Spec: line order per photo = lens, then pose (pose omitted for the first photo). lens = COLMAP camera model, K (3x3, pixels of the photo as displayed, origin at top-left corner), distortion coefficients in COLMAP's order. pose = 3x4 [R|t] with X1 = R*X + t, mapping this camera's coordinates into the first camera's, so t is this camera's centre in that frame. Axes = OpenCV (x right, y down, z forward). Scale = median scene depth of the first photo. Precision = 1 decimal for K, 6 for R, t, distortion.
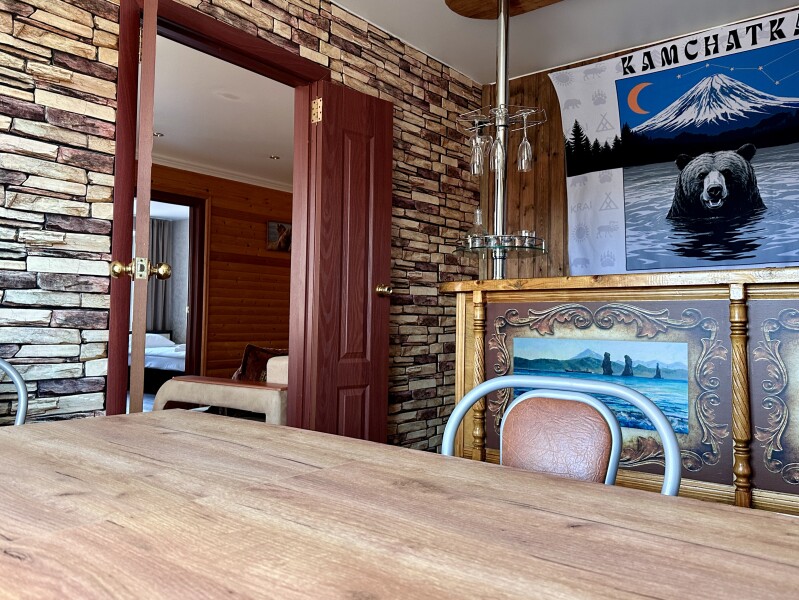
lens RADIAL K [[613.5, 0, 401.0], [0, 613.5, 298.6], [0, 0, 1]] dist [0.005111, 0.000368]
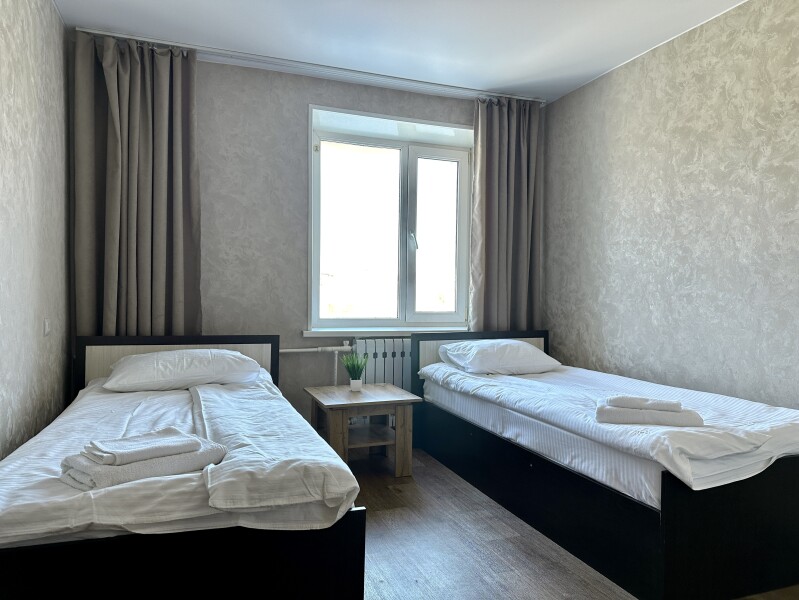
lens RADIAL K [[577.7, 0, 399.4], [0, 577.7, 302.2], [0, 0, 1]] dist [0.002024, -0.013974]
pose [[0.861292, 0.008628, -0.508037, -0.244357], [0.011638, 0.999259, 0.036701, 0.011367], [0.507977, -0.037523, 0.860553, 0.555658]]
